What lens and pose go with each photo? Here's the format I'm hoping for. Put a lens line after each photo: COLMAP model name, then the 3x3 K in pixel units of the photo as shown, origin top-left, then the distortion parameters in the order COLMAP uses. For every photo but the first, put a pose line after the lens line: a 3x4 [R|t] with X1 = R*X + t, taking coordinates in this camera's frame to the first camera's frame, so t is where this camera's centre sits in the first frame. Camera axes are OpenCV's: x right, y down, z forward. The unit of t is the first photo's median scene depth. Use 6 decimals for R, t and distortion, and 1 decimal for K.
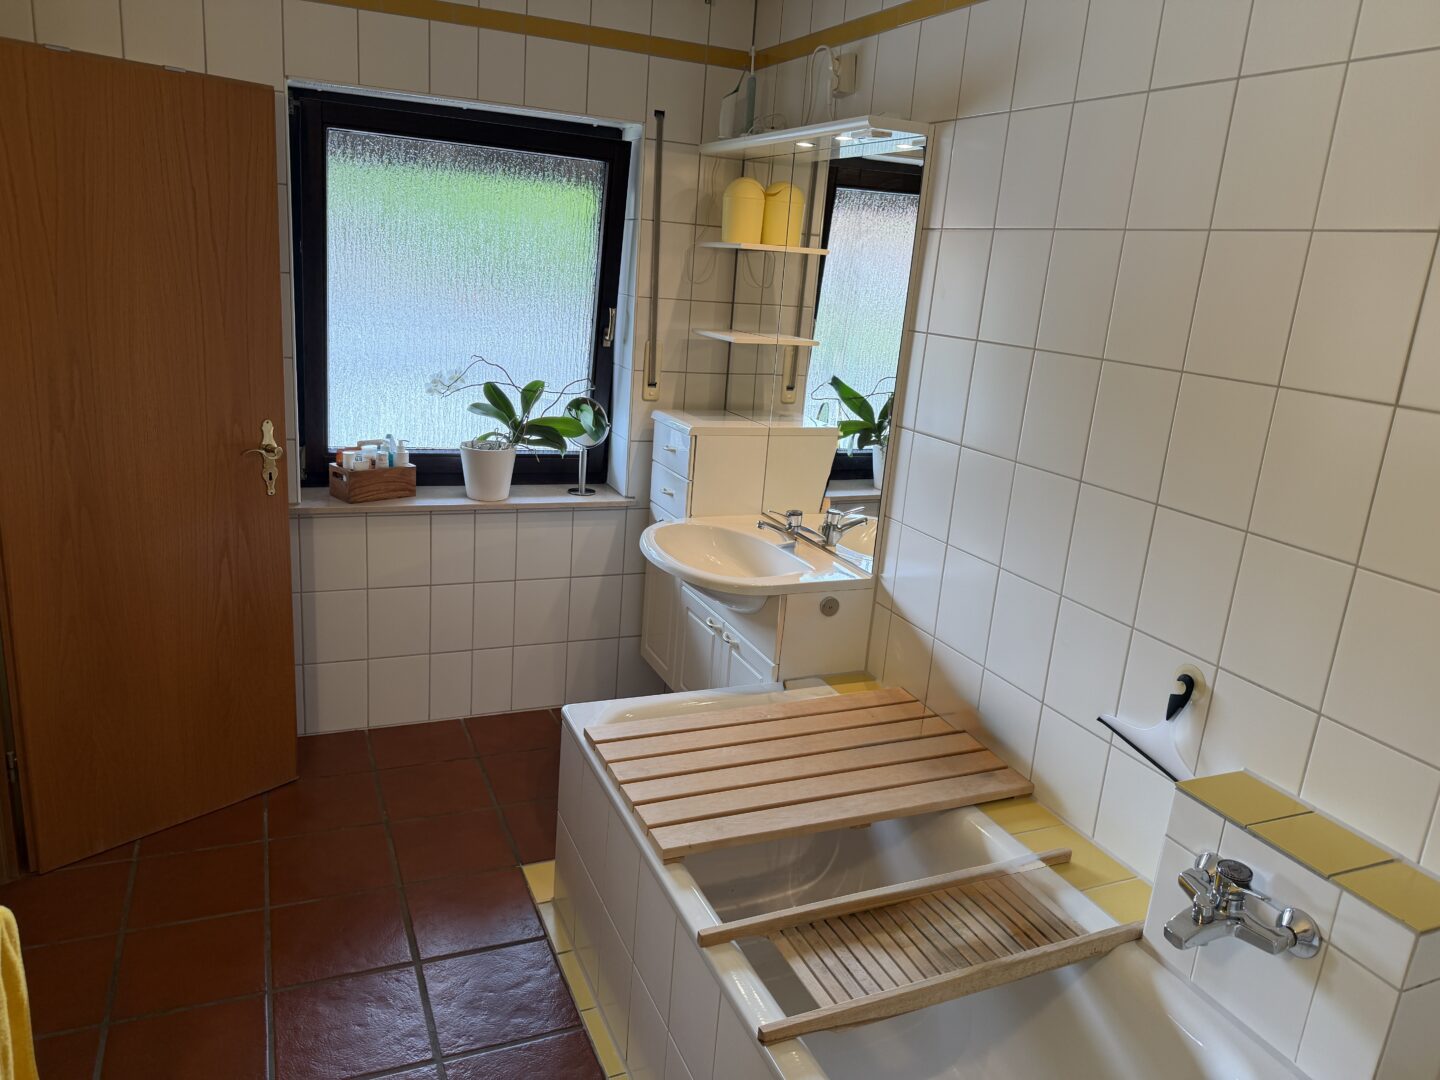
lens RADIAL K [[1011.6, 0, 720.0], [0, 1011.6, 540.0], [0, 0, 1]] dist [0.076753, -0.081921]
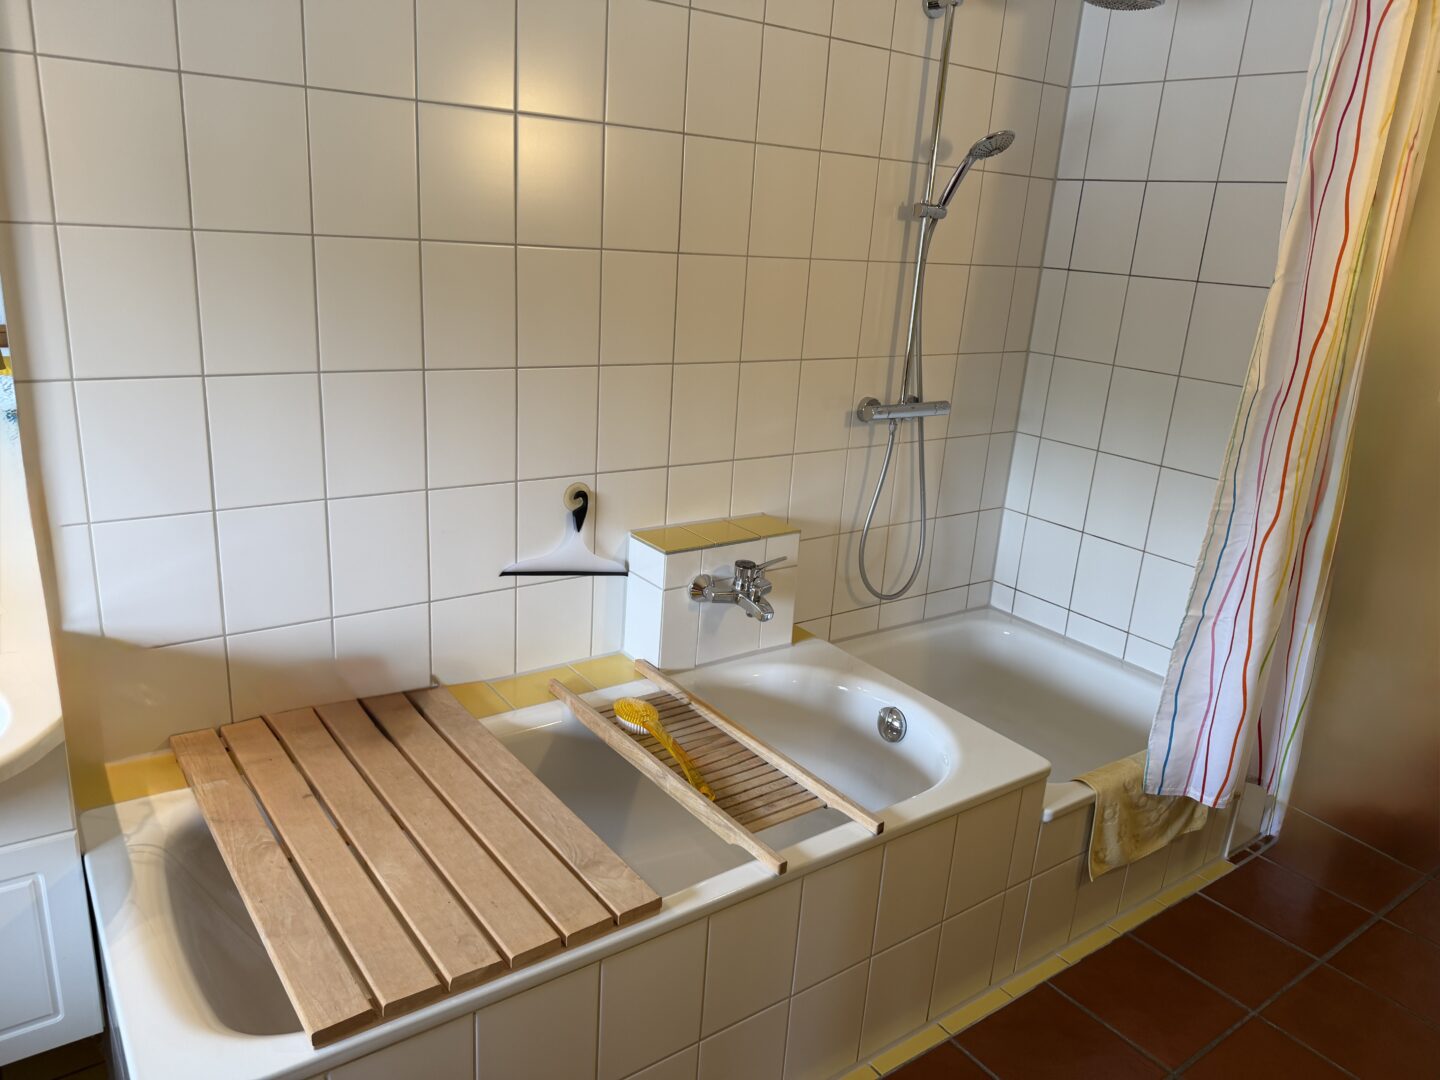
lens RADIAL K [[988.9, 0, 720.0], [0, 988.9, 540.0], [0, 0, 1]] dist [0.070345, -0.088682]
pose [[-0.199817, -0.381019, 0.902717, -0.639842], [0.184297, 0.890238, 0.416547, -0.264287], [-0.962345, 0.249601, -0.107664, 0.900308]]
